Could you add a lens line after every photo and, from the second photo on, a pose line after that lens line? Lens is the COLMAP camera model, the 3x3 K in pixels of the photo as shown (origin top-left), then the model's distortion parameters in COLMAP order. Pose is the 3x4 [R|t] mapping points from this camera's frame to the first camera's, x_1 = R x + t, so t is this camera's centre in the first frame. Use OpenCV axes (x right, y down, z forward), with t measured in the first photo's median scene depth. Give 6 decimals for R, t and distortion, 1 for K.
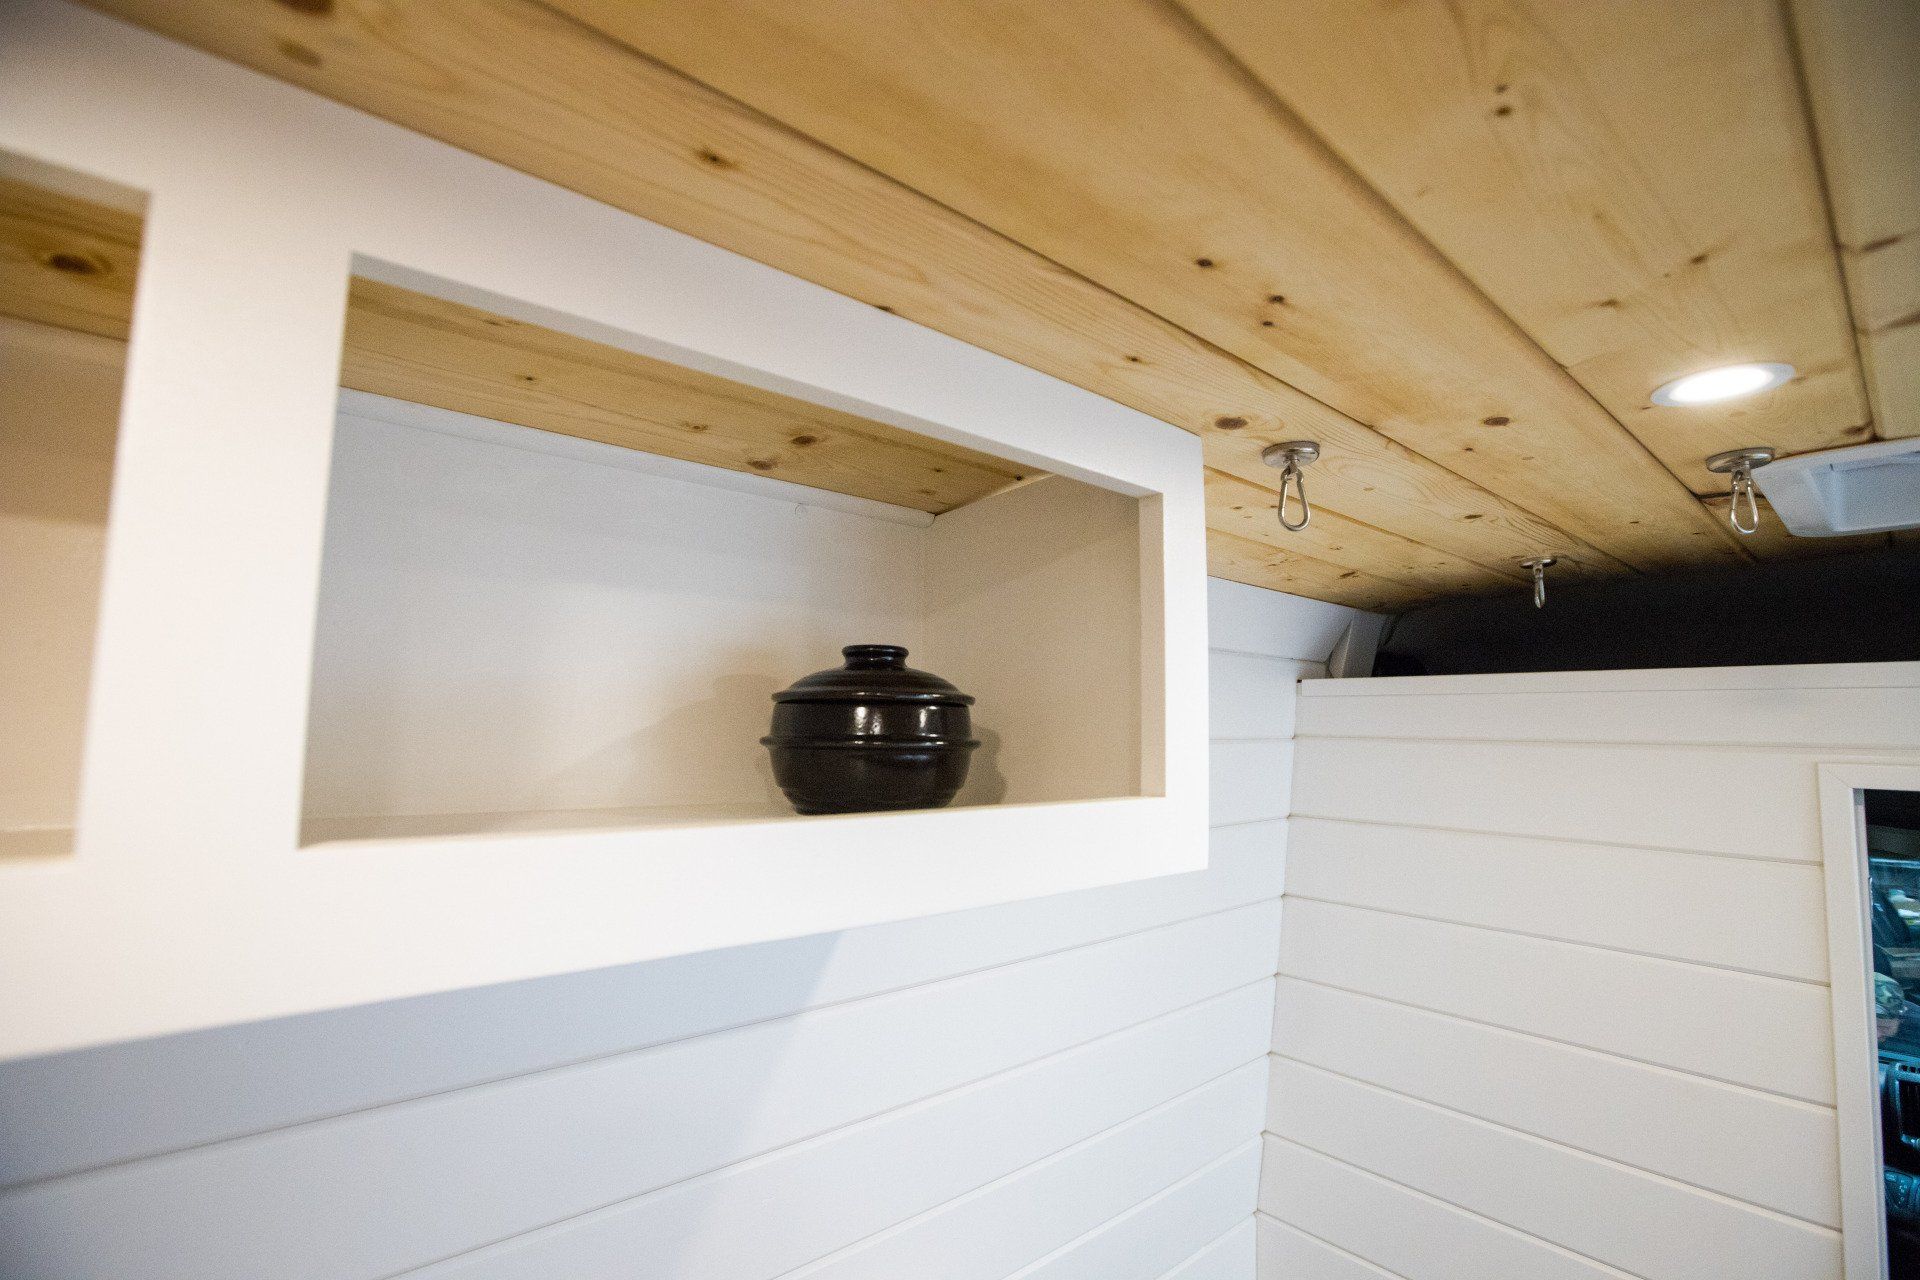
lens RADIAL K [[863.9, 0, 951.2], [0, 863.9, 641.4], [0, 0, 1]] dist [-0.048530, 0.014903]
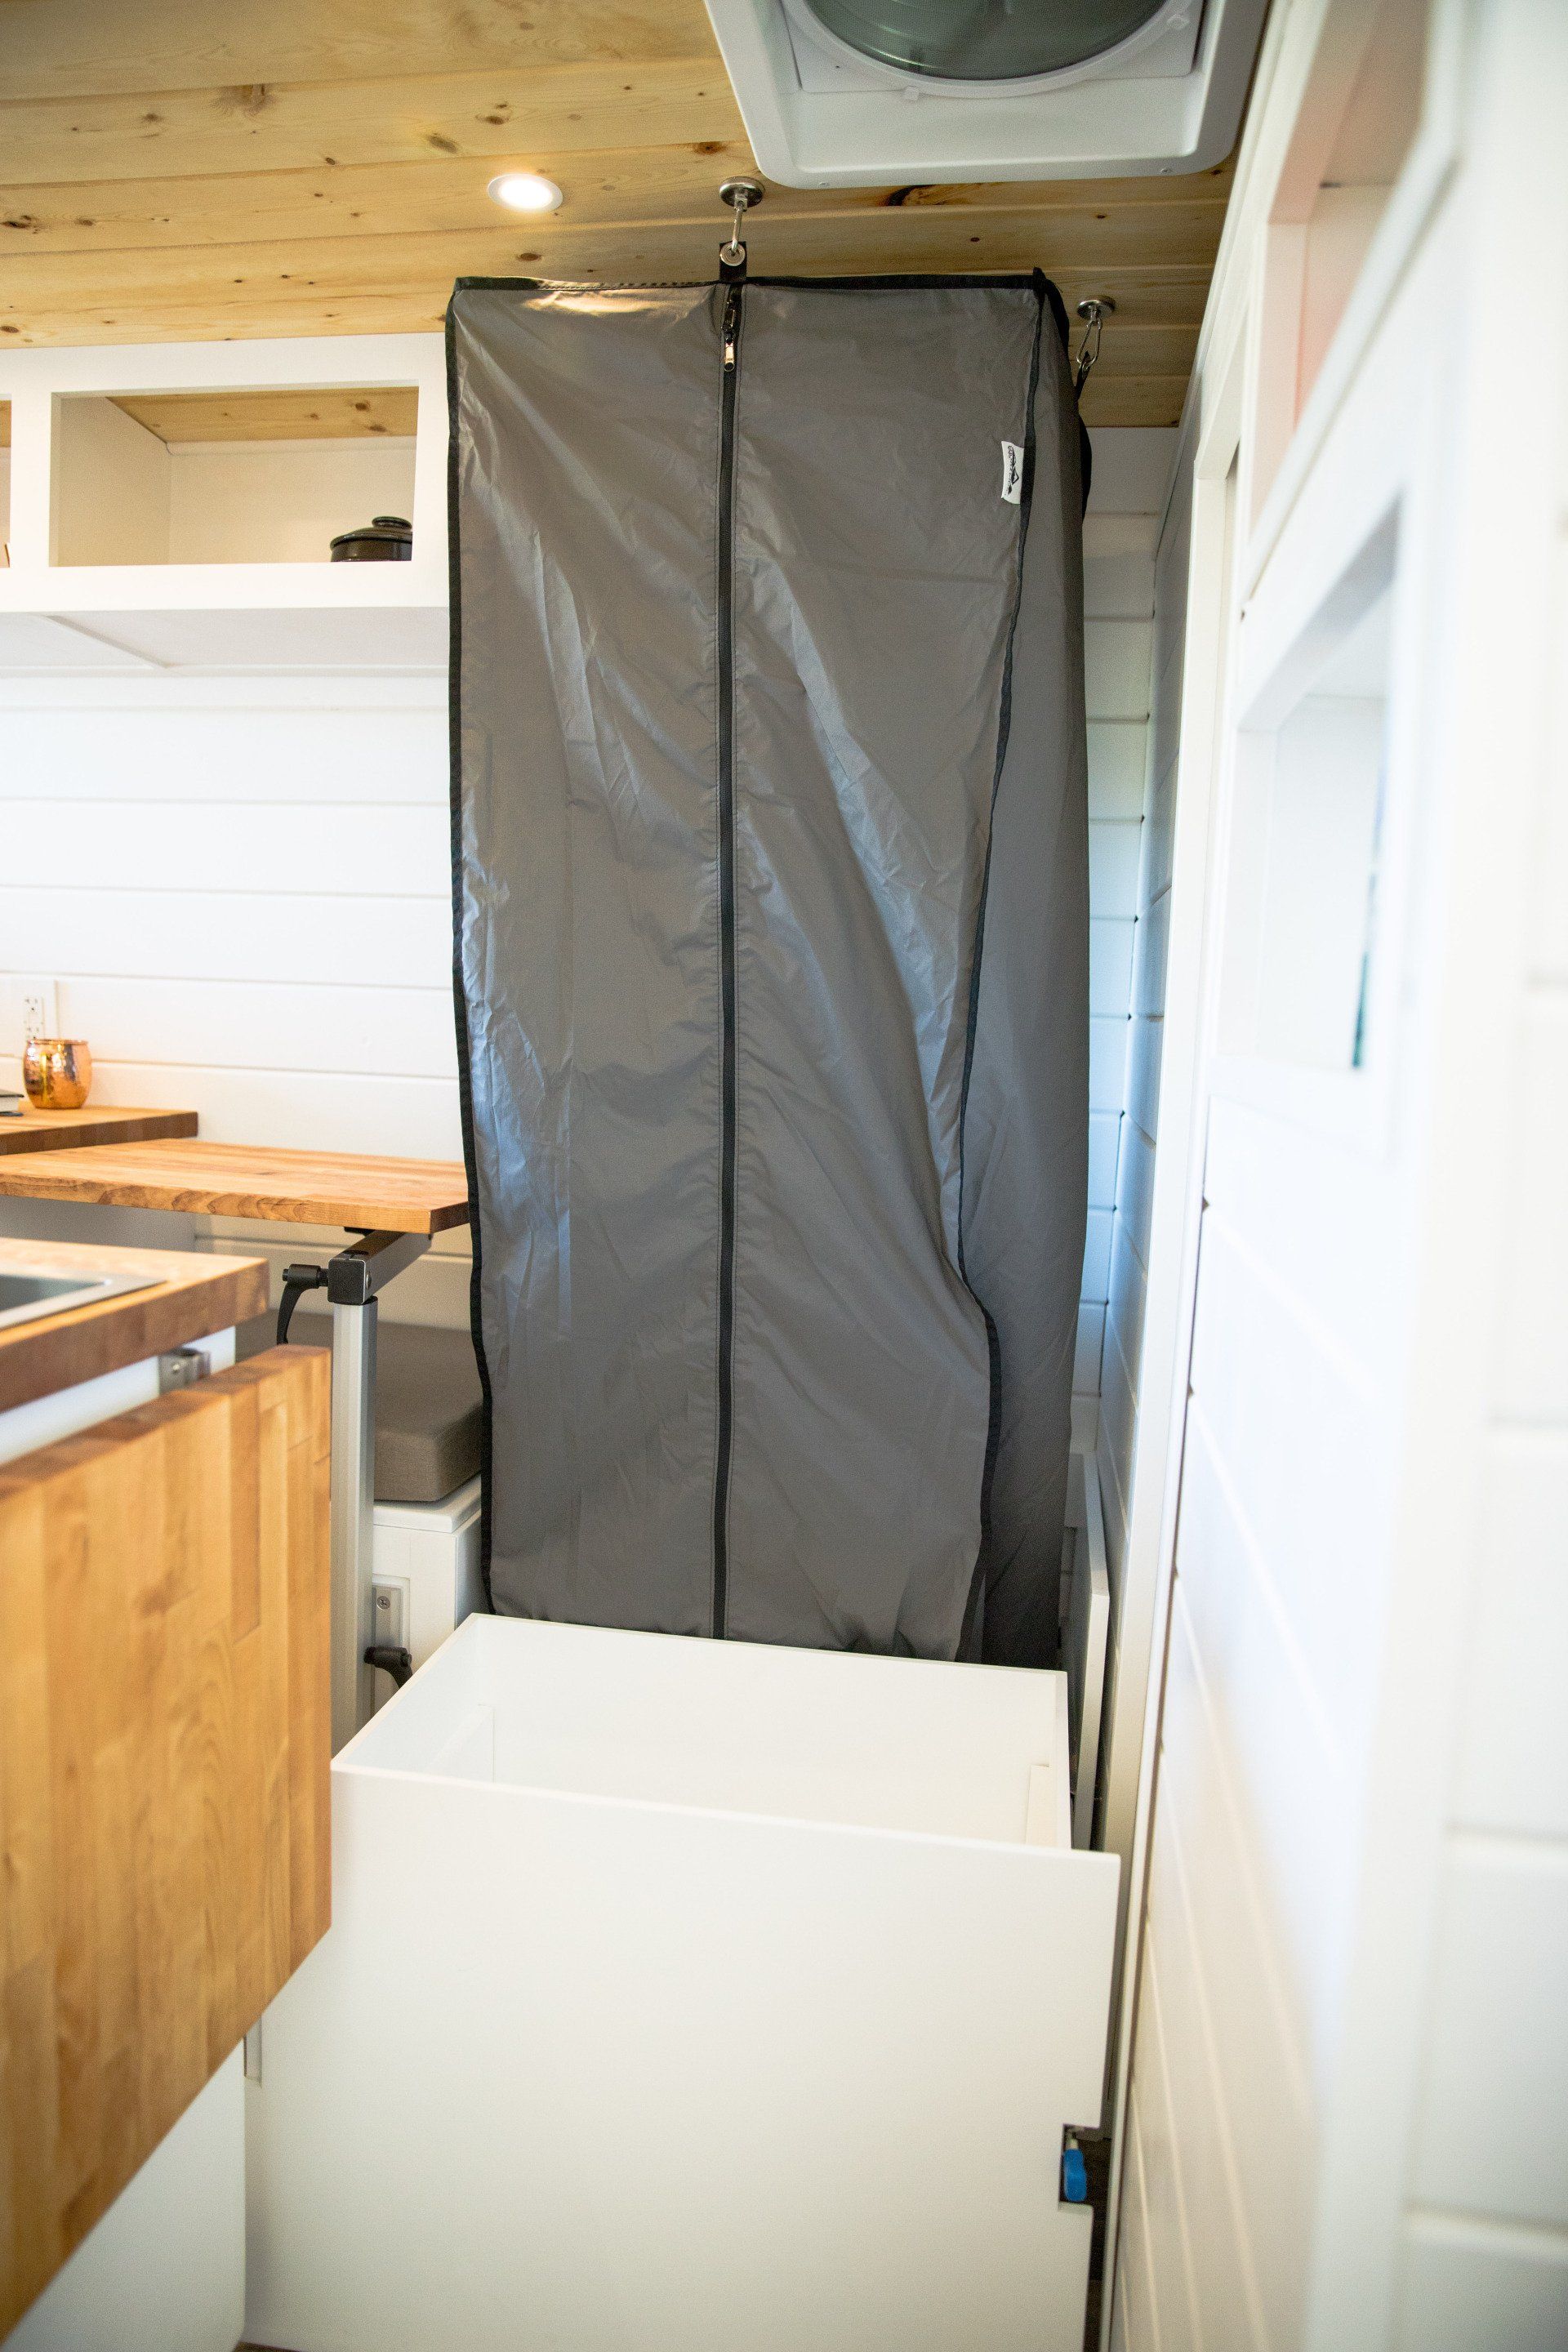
lens RADIAL K [[1588.1, 0, 784.0], [0, 1588.1, 1176.0], [0, 0, 1]] dist [-0.114189, 0.071941]
pose [[0.650287, 0.087135, -0.754675, 3.219432], [0.039552, 0.988170, 0.148175, 0.977652], [0.758658, -0.126206, 0.639147, -0.585143]]
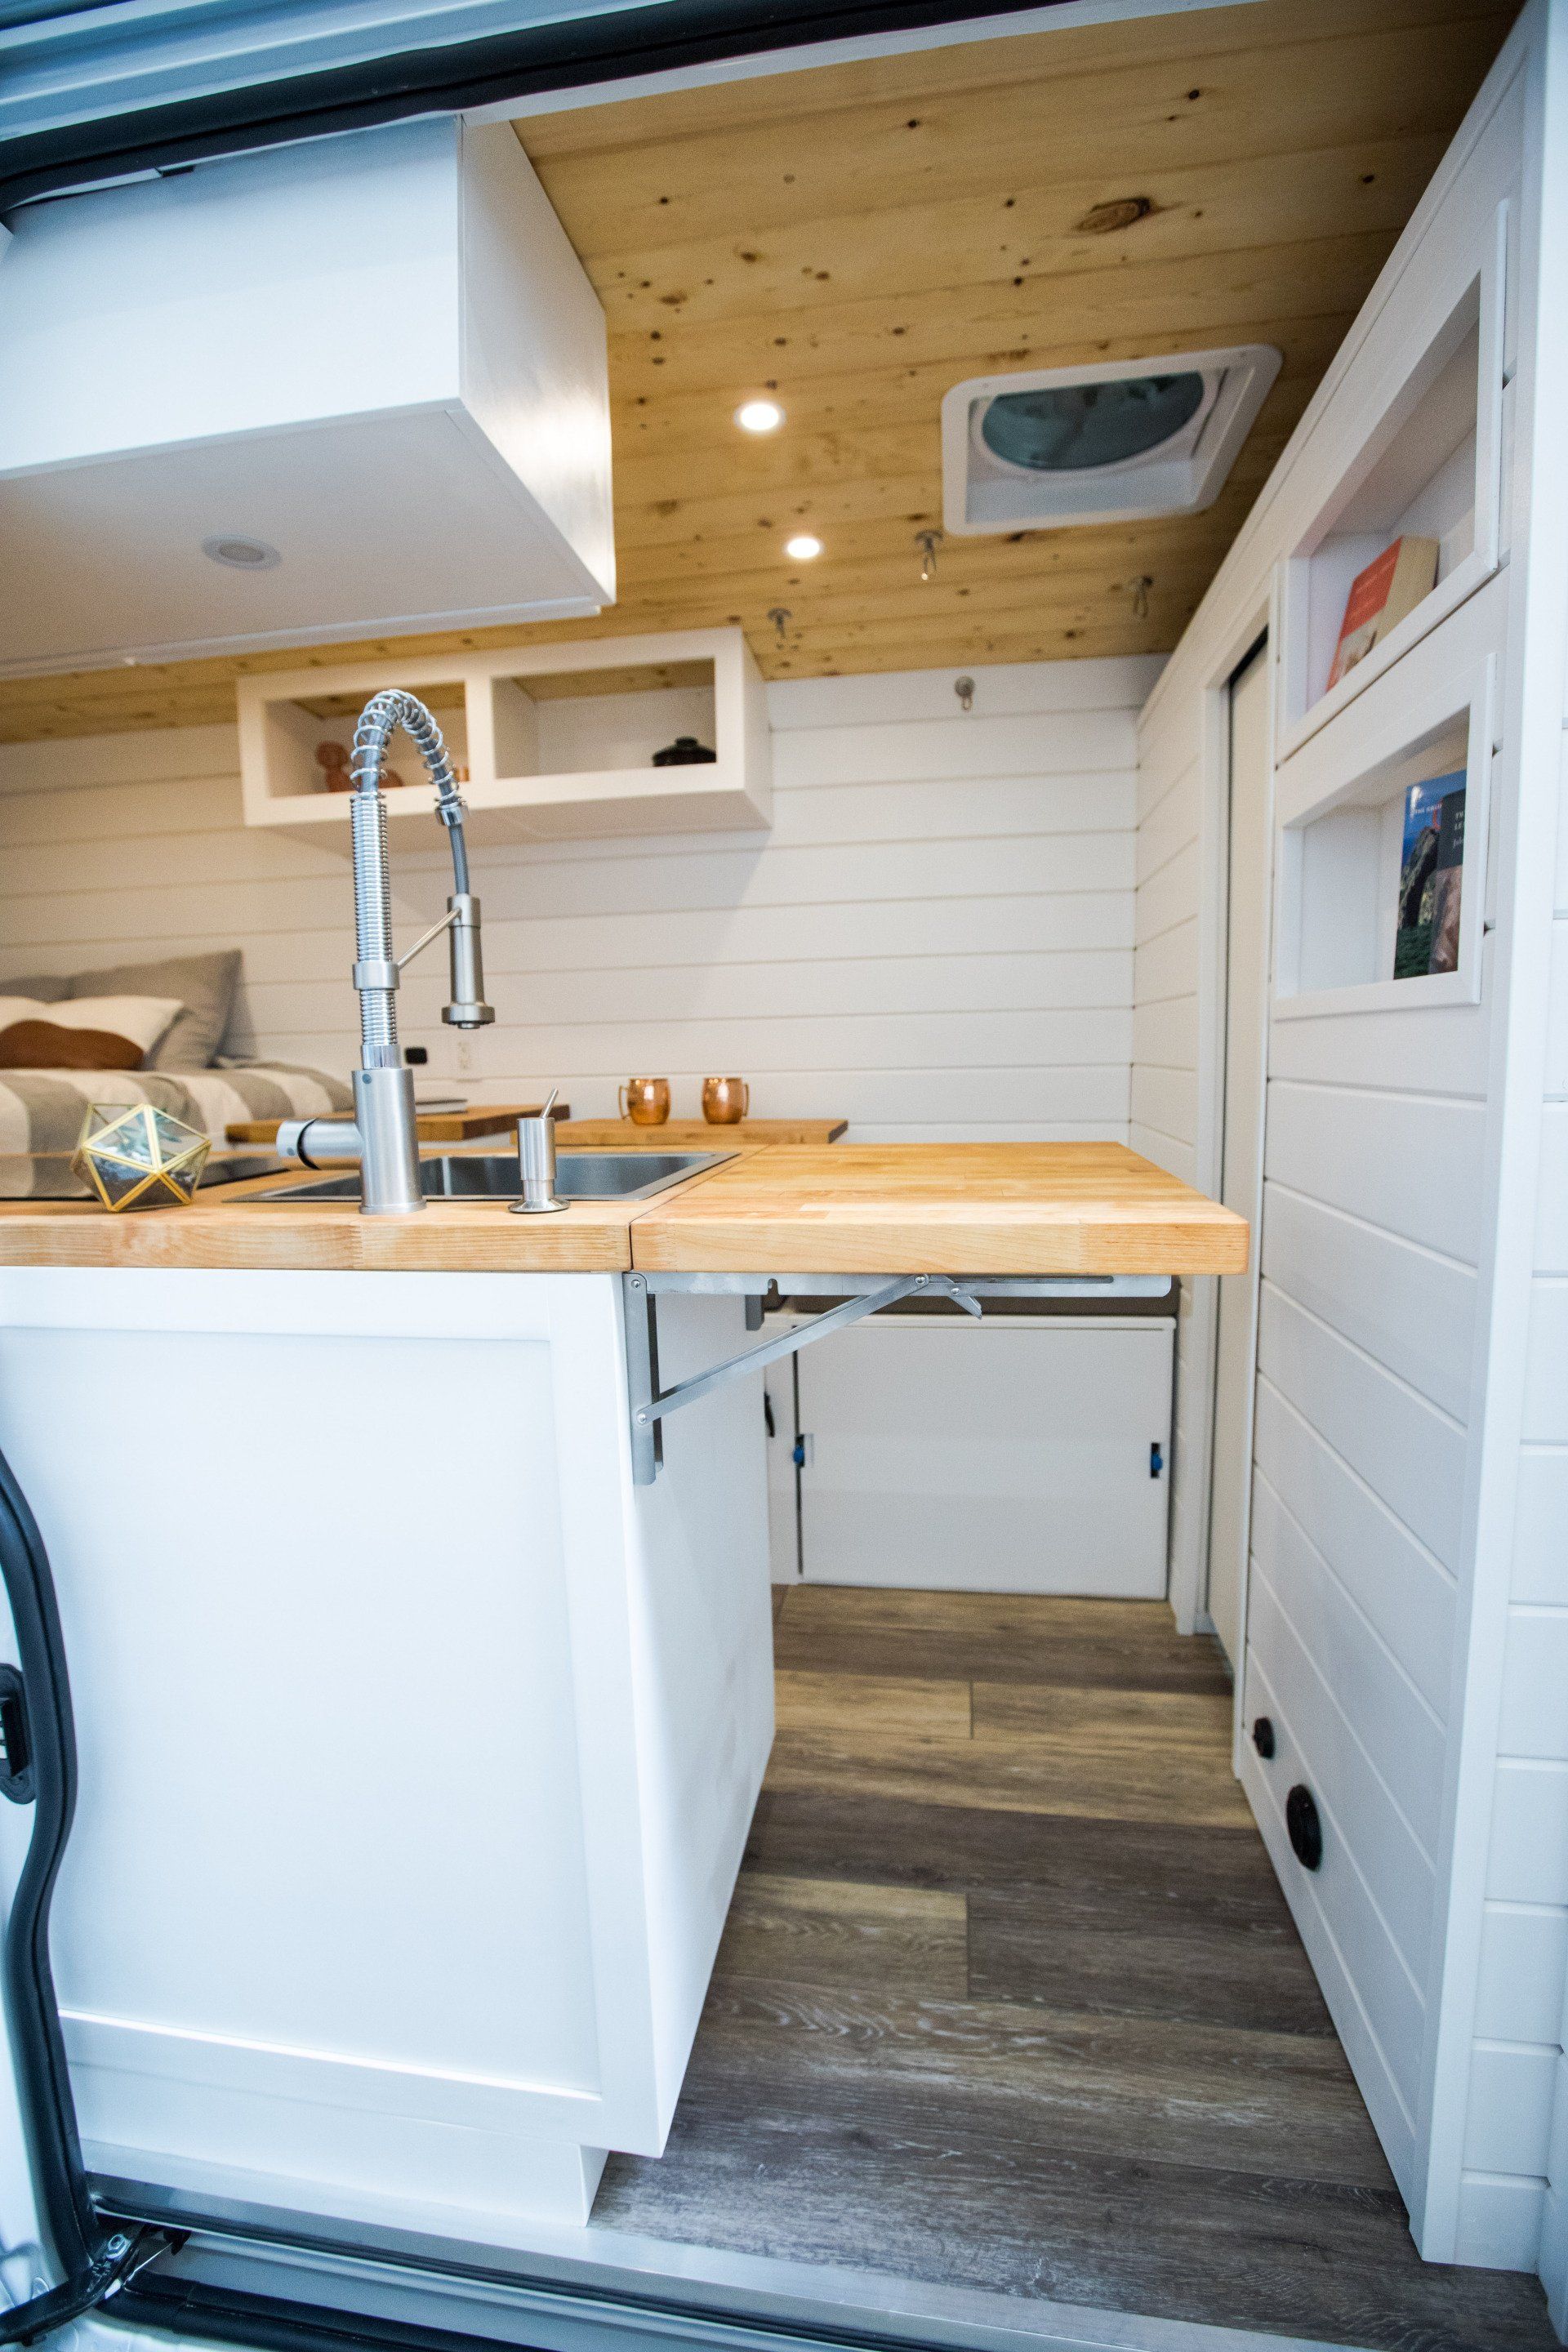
lens RADIAL K [[1058.2, 0, 787.0], [0, 1058.2, 1183.6], [0, 0, 1]] dist [-0.048530, 0.014903]
pose [[0.652462, 0.057989, -0.755599, 3.247154], [0.110706, 0.979078, 0.170735, 1.014992], [0.749691, -0.195048, 0.632392, -1.395548]]
